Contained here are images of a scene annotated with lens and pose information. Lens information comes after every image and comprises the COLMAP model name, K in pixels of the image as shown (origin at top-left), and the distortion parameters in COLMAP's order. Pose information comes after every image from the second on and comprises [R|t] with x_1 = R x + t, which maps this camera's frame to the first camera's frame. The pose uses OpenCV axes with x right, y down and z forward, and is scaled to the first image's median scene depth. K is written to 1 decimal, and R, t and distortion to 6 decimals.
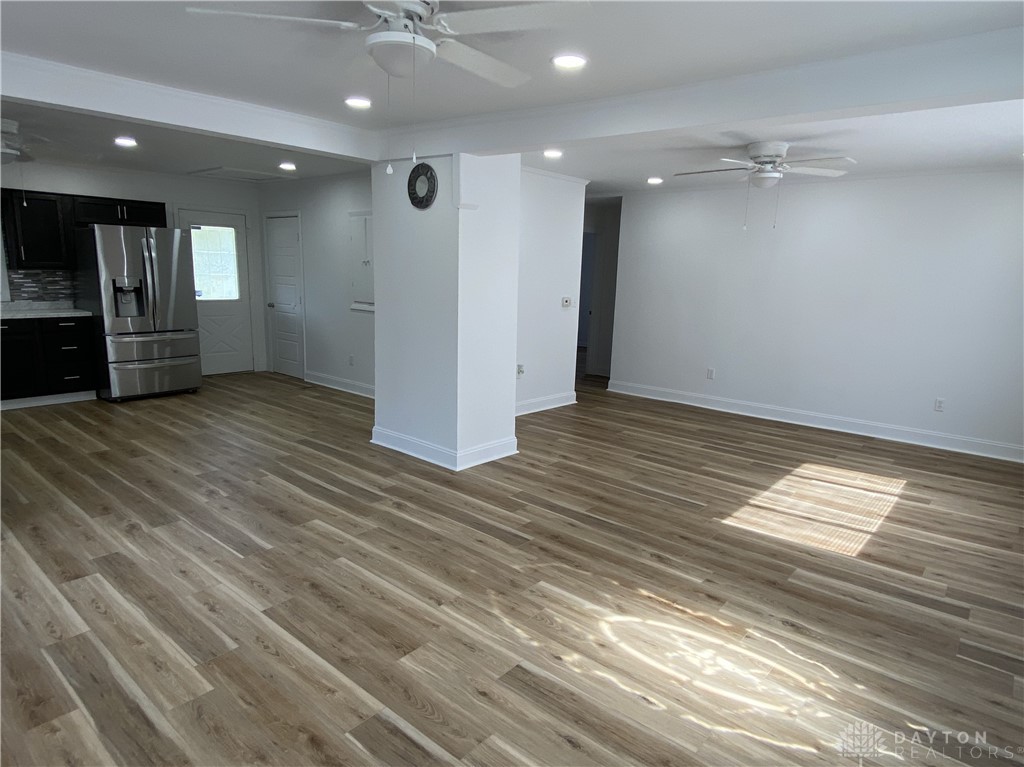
lens RADIAL K [[633.9, 0, 512.0], [0, 633.9, 383.5], [0, 0, 1]] dist [-0.028093, -0.001135]
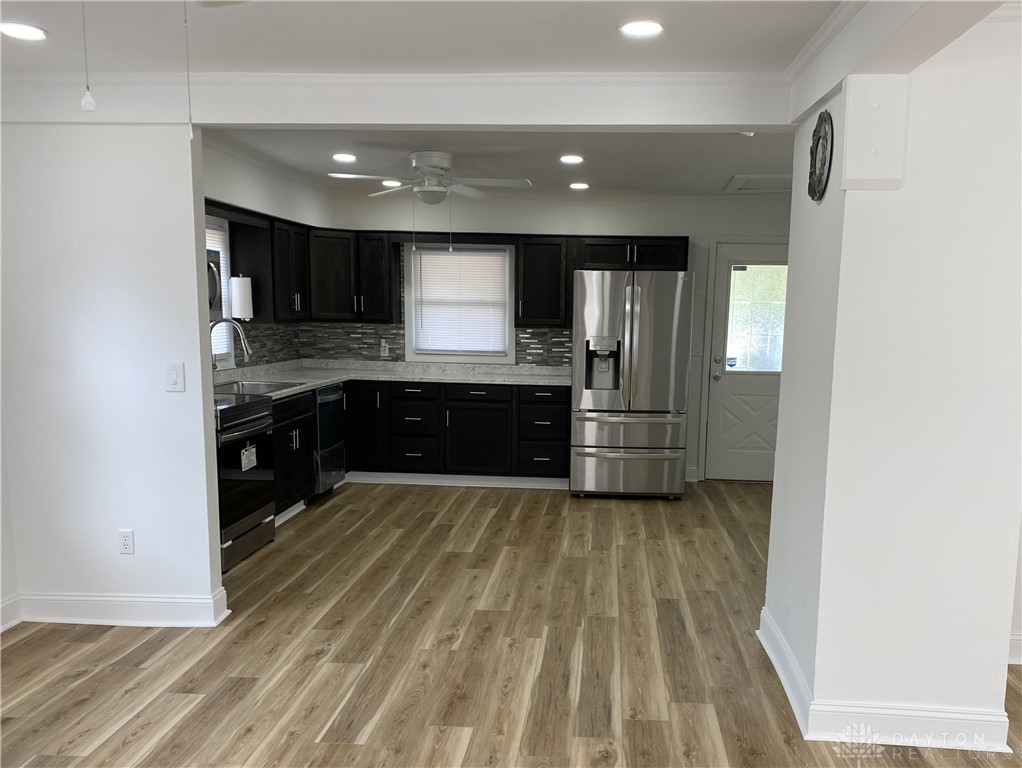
lens RADIAL K [[892.2, 0, 513.8], [0, 892.2, 455.4], [0, 0, 1]] dist [0.082025, -0.165367]
pose [[0.573703, 0.108514, -0.811844, 0.229044], [-0.142444, 0.989299, 0.031573, -0.046642], [0.806582, 0.097529, 0.583021, 0.289838]]
